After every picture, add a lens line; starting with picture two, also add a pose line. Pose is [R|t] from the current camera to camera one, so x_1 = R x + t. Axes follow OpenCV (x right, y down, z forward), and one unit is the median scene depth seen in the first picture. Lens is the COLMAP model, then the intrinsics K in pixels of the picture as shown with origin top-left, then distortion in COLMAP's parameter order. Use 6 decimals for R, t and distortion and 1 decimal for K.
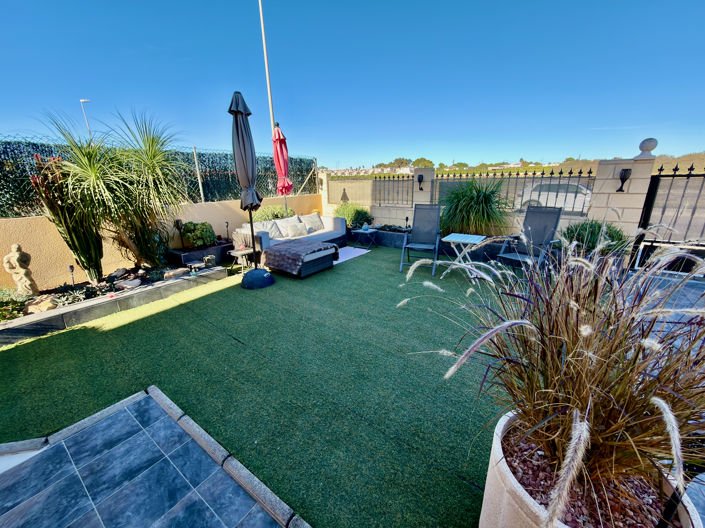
lens RADIAL K [[280.2, 0, 352.5], [0, 280.2, 264.0], [0, 0, 1]] dist [0.000260, 0.000277]
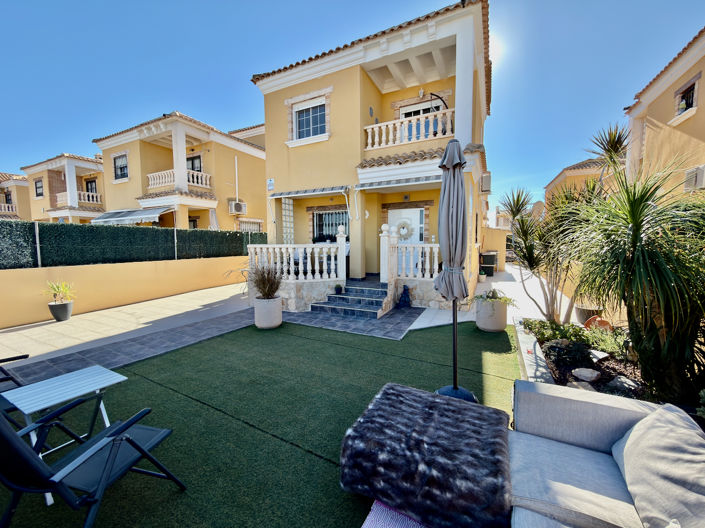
lens RADIAL K [[280.2, 0, 352.5], [0, 280.2, 264.0], [0, 0, 1]] dist [0.000260, 0.000277]
pose [[-0.987790, 0.037817, -0.151129, -0.013791], [-0.018965, 0.933686, 0.357589, -0.323263], [0.154630, 0.356089, -0.921569, 0.985270]]
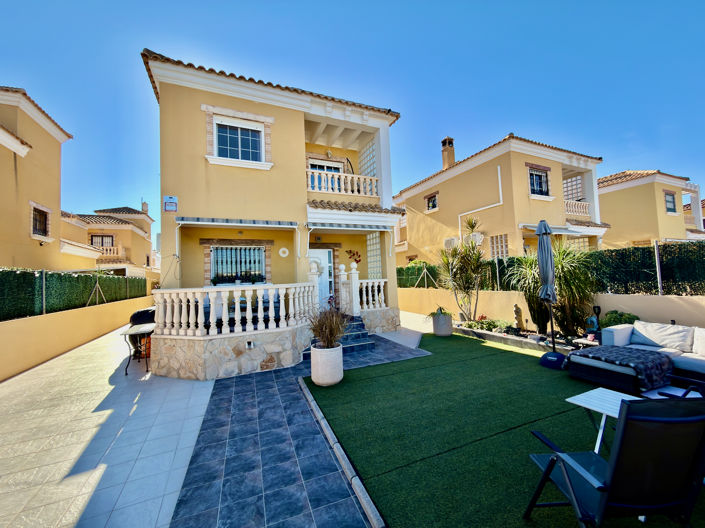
lens RADIAL K [[280.2, 0, 352.5], [0, 280.2, 264.0], [0, 0, 1]] dist [0.000260, 0.000277]
pose [[-0.504894, -0.003180, -0.863175, 0.739595], [-0.196012, 0.974292, 0.111064, -0.205005], [0.840632, 0.225268, -0.492537, 0.528594]]
